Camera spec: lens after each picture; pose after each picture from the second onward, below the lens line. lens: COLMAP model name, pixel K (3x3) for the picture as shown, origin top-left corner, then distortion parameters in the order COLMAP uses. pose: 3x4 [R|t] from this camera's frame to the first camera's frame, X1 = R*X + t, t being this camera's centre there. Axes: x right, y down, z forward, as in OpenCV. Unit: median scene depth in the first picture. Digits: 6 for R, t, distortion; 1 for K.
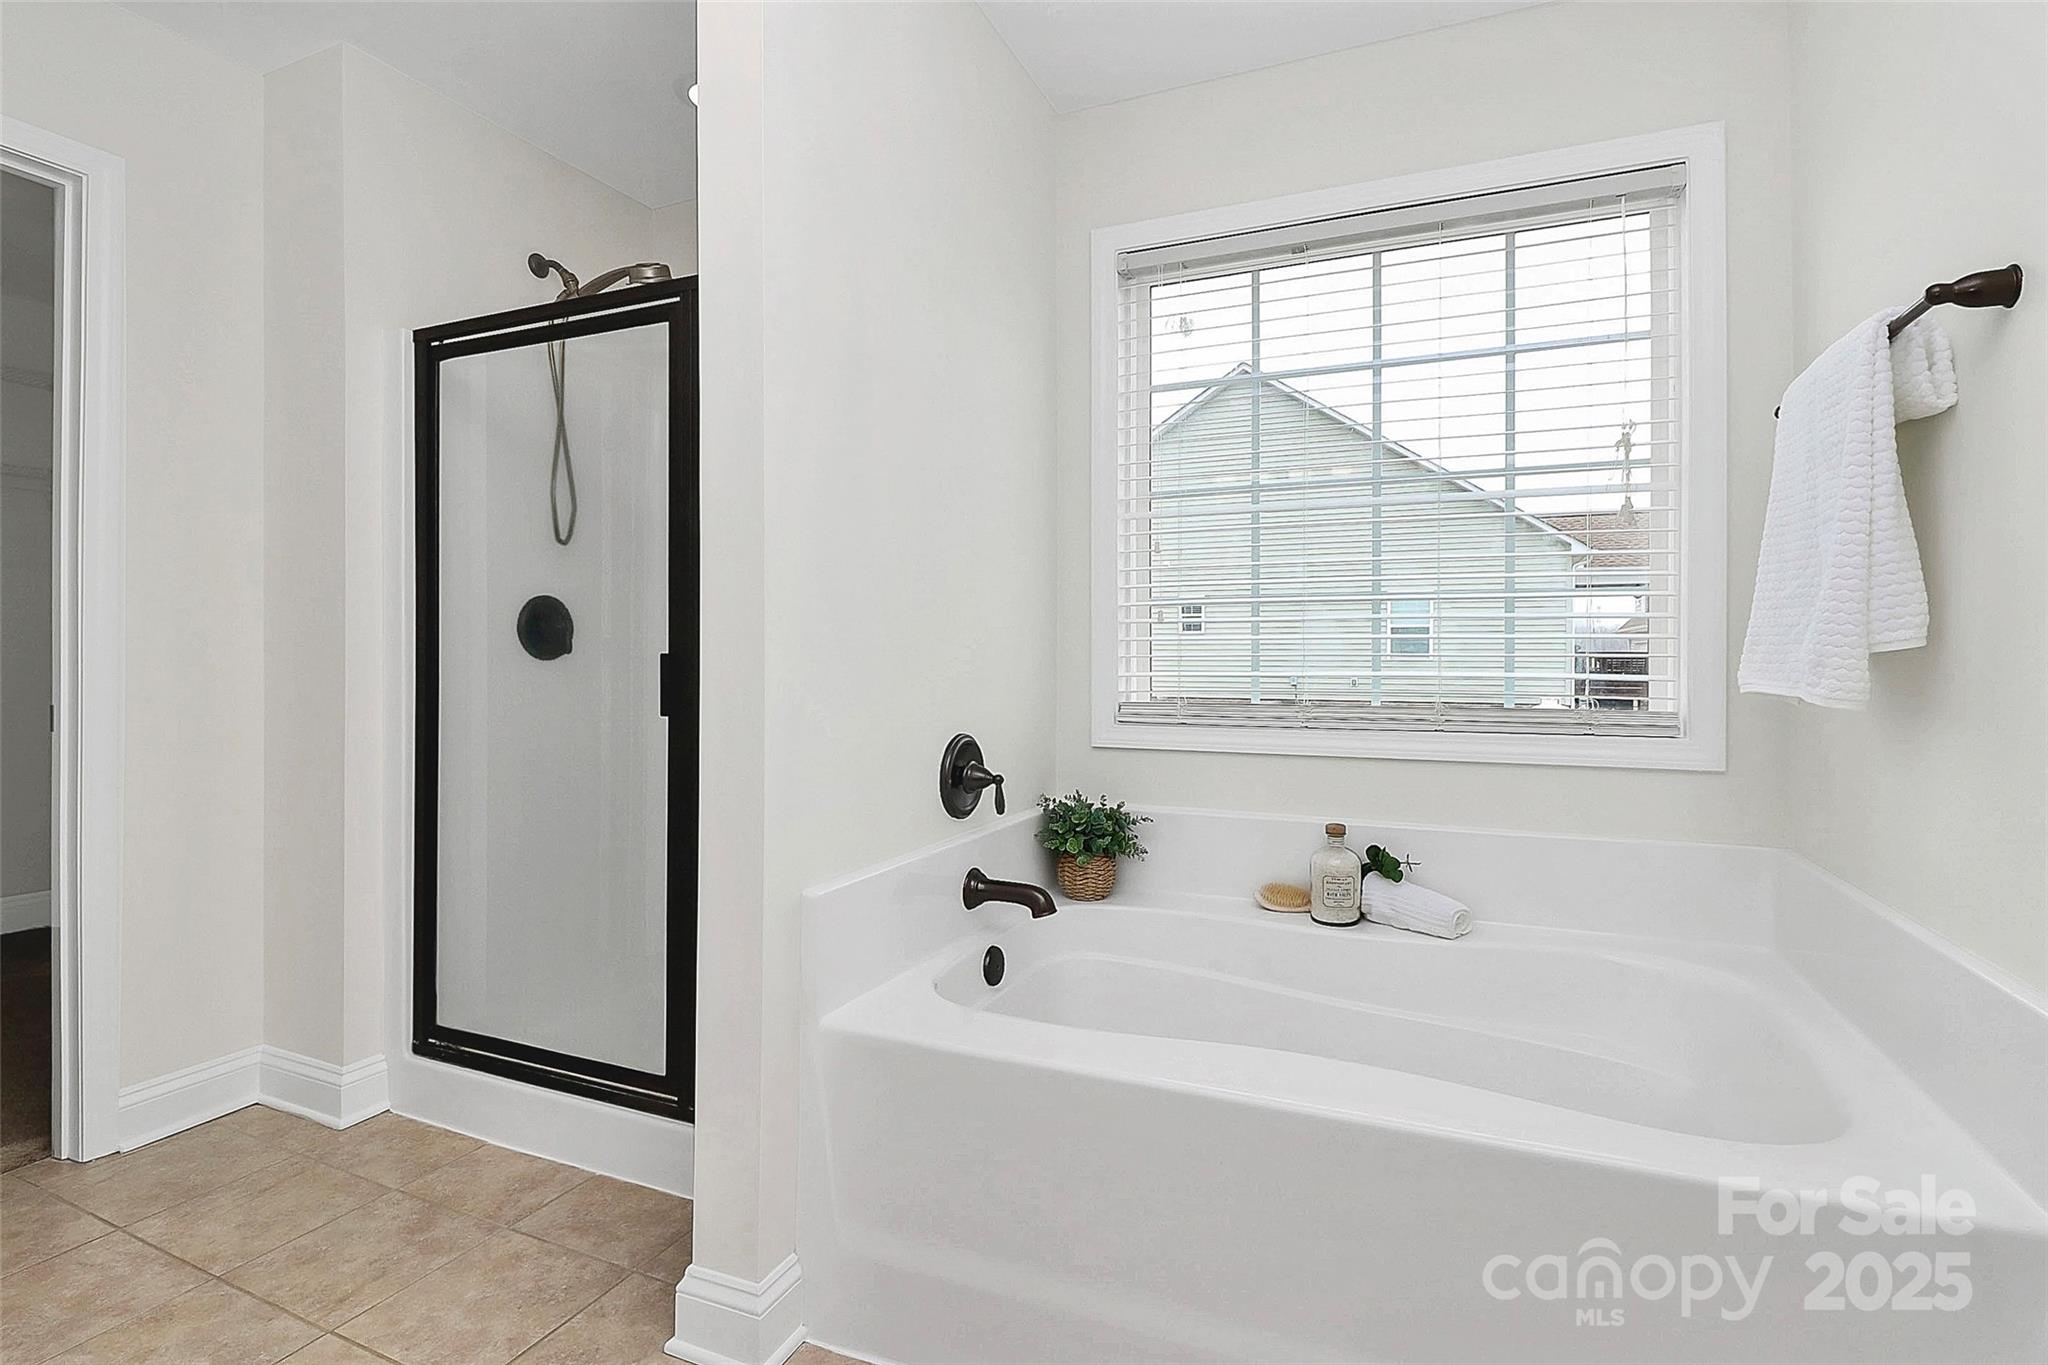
lens RADIAL K [[976.2, 0, 1017.9], [0, 976.2, 683.3], [0, 0, 1]] dist [-0.011117, 0.000140]
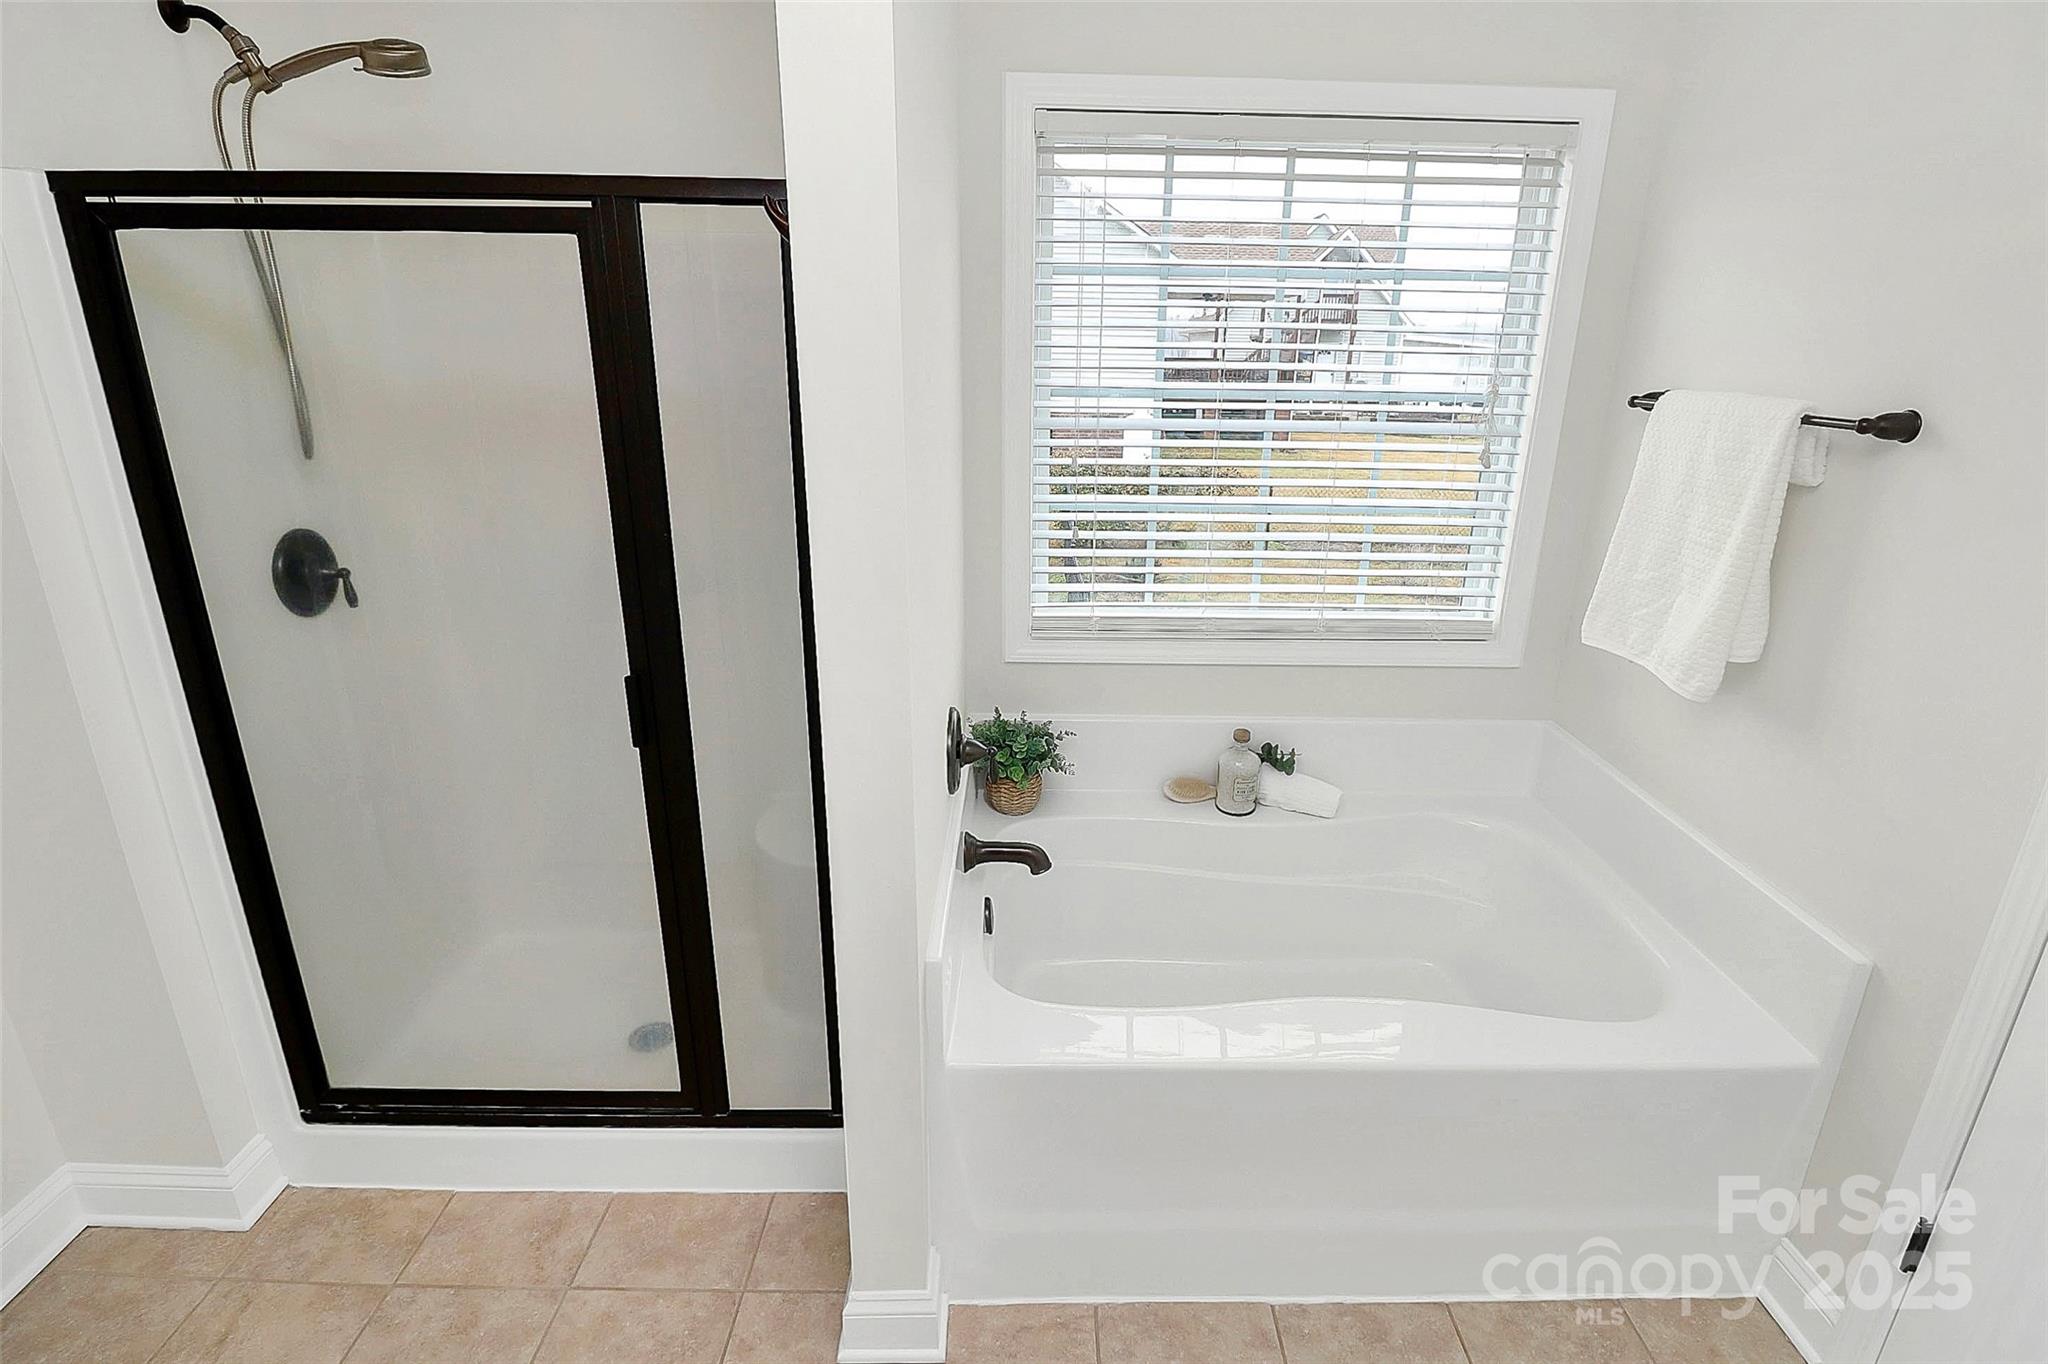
lens RADIAL K [[975.6, 0, 1014.7], [0, 975.6, 688.2], [0, 0, 1]] dist [-0.002644, -0.011789]
pose [[0.912567, -0.123955, 0.389689, -0.356562], [-0.007822, 0.947486, 0.319701, -0.265875], [-0.408853, -0.294797, 0.863674, 0.135094]]
